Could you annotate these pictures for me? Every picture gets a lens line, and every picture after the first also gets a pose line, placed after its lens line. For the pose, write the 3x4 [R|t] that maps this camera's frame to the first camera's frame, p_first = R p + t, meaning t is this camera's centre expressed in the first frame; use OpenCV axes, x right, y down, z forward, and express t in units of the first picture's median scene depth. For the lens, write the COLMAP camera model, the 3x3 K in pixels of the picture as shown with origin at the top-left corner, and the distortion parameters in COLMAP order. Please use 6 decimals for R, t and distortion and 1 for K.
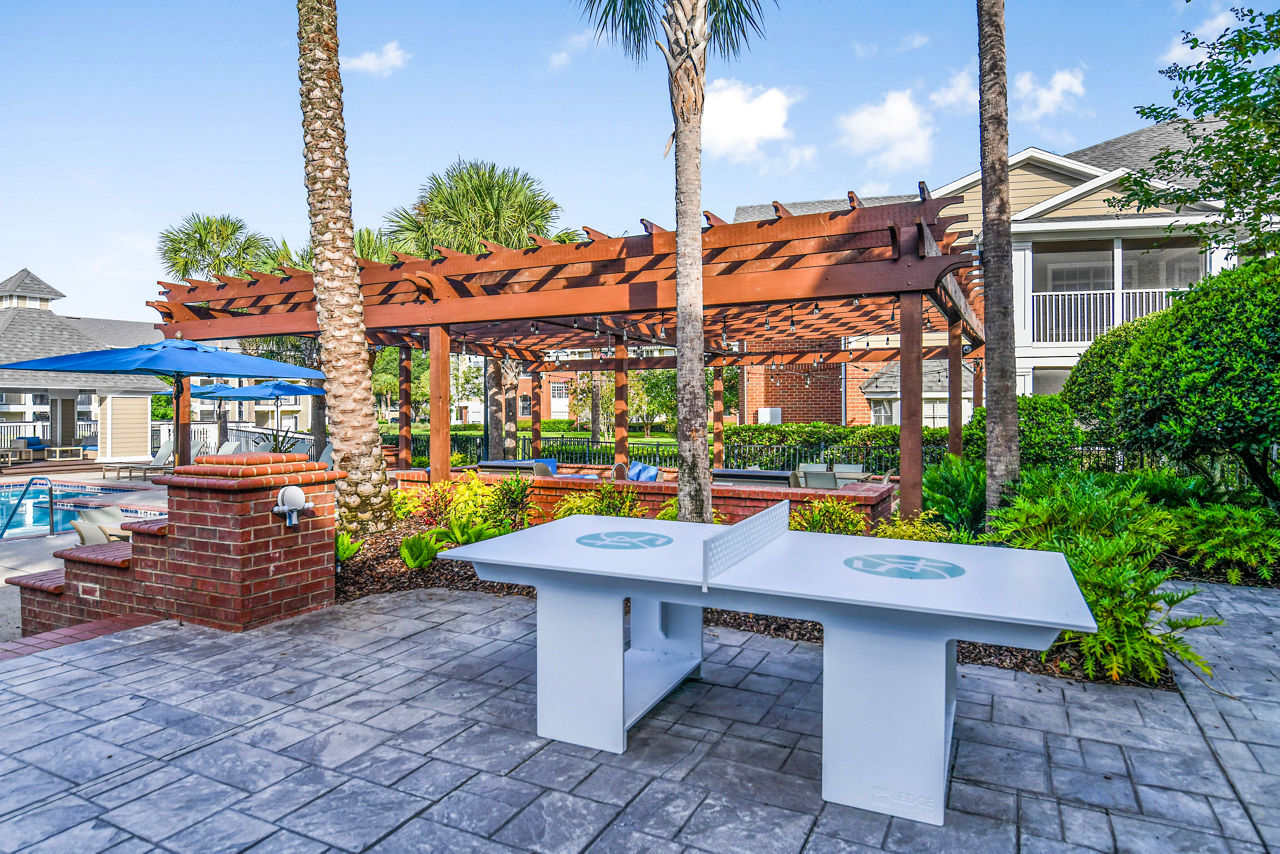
lens RADIAL K [[750.6, 0, 639.3], [0, 750.6, 418.7], [0, 0, 1]] dist [-0.003194, -0.001343]
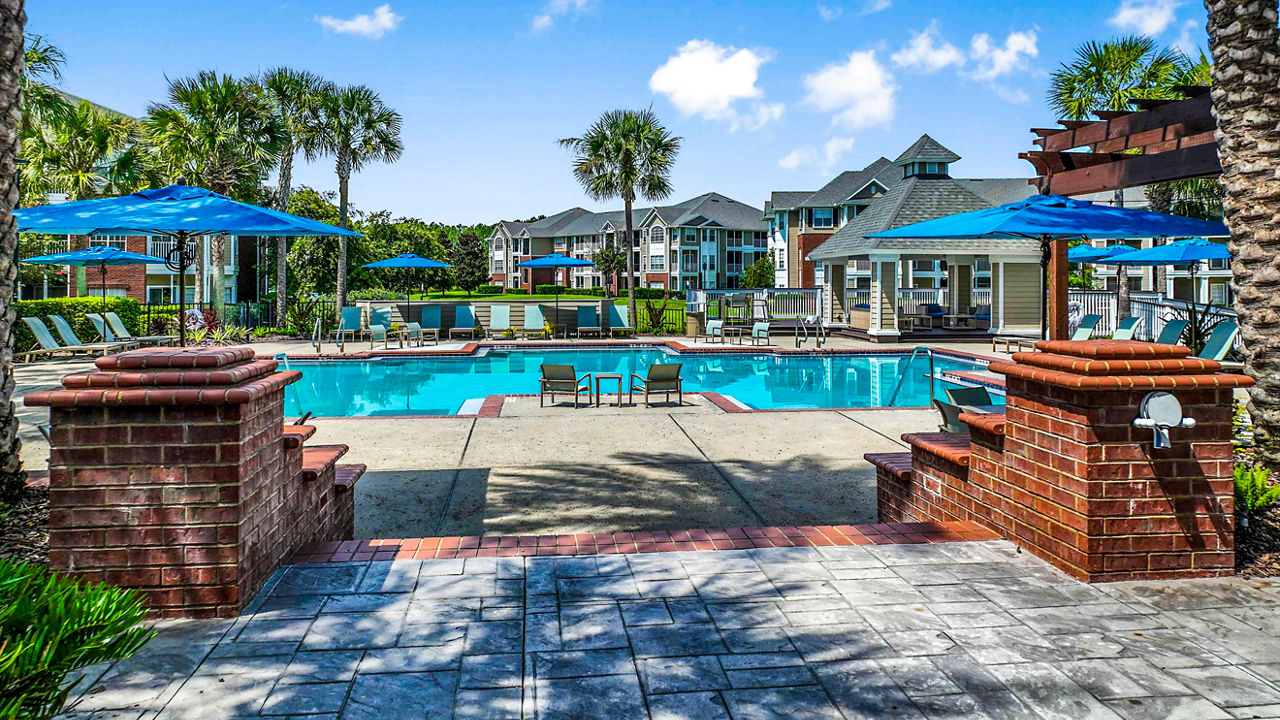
lens RADIAL K [[918.7, 0, 645.2], [0, 918.7, 269.4], [0, 0, 1]] dist [0.001717, 0.011102]
pose [[0.544020, -0.004776, -0.839059, -0.004005], [-0.011275, 0.999852, -0.013002, -0.007802], [0.838997, 0.016534, 0.543886, 0.127145]]
